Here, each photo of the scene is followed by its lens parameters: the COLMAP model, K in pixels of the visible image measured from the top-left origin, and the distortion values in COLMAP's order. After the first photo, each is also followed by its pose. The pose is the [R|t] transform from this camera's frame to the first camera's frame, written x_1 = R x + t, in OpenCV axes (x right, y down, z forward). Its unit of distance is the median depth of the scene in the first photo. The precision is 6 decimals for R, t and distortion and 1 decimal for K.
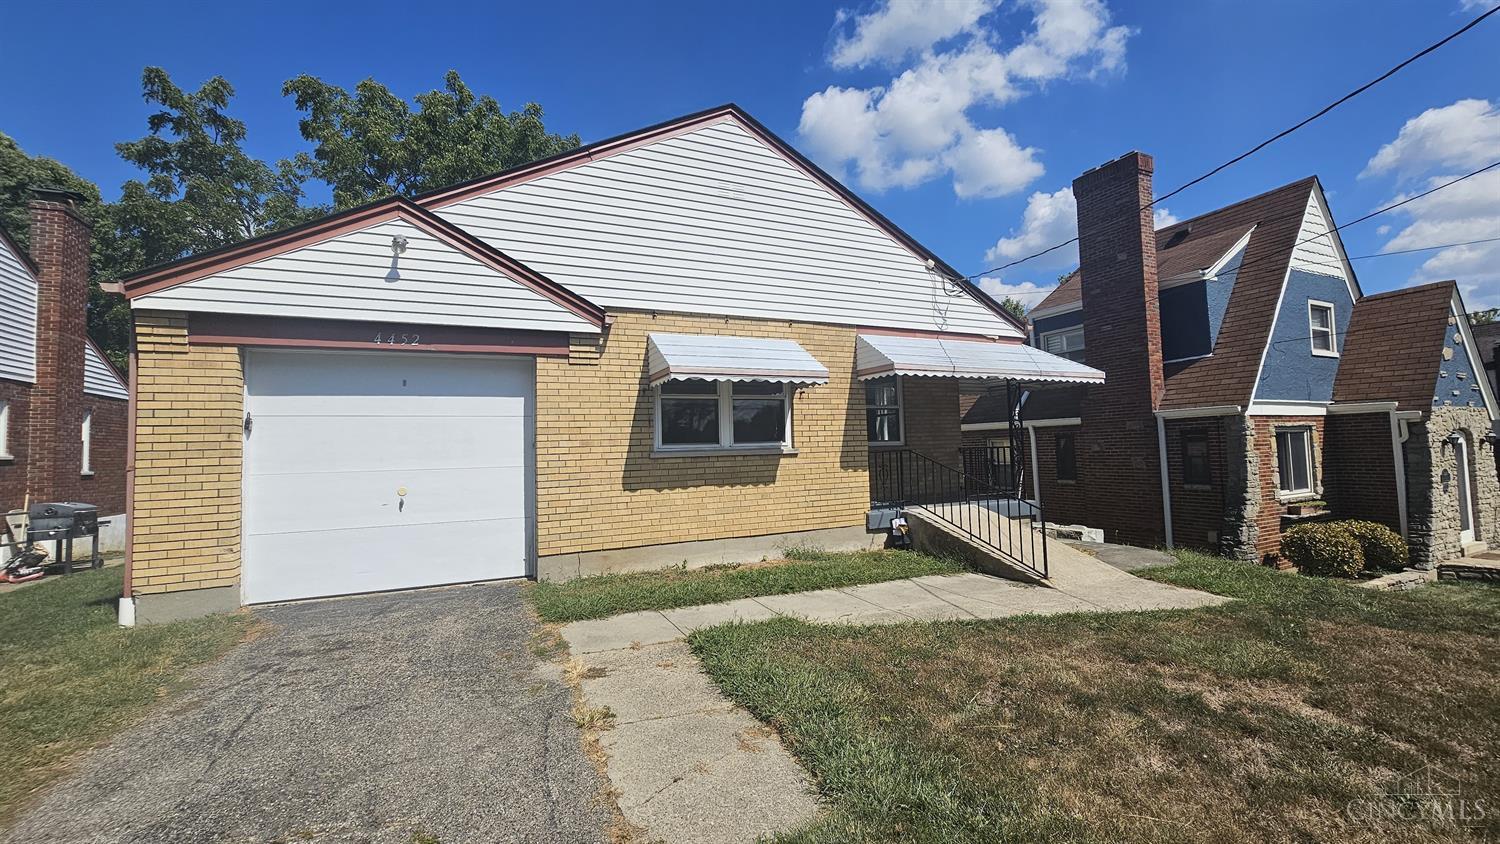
lens RADIAL K [[609.0, 0, 764.8], [0, 609.0, 420.1], [0, 0, 1]] dist [-0.001250, 0.000056]
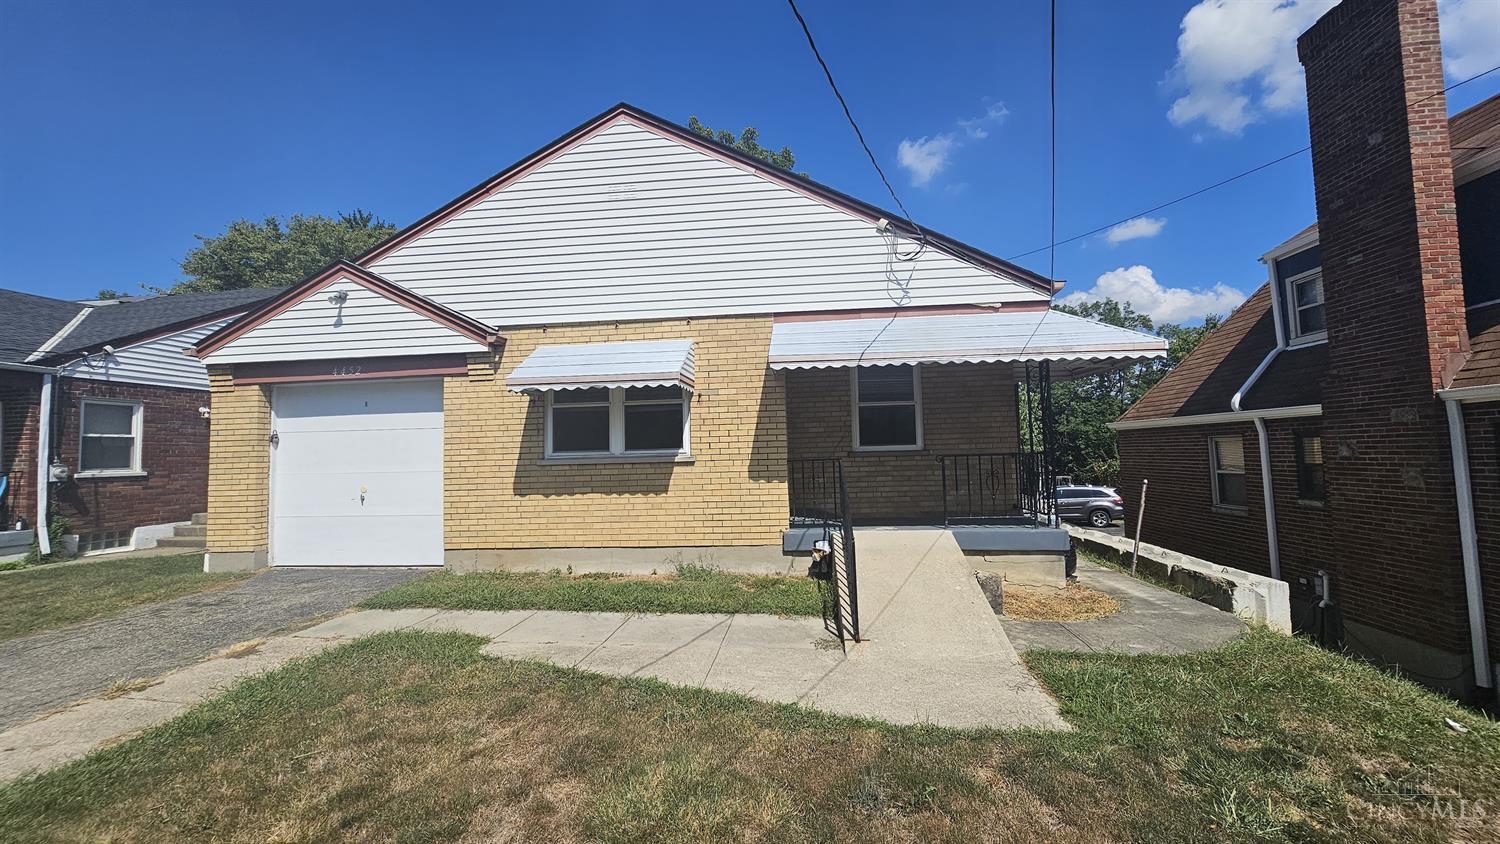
lens RADIAL K [[609.0, 0, 753.0], [0, 609.0, 419.3], [0, 0, 1]] dist [-0.001250, 0.000056]
pose [[0.857289, -0.023095, -0.514317, 0.636151], [0.026048, 0.999660, -0.001471, -0.005492], [0.514176, -0.012136, 0.857599, 0.271901]]
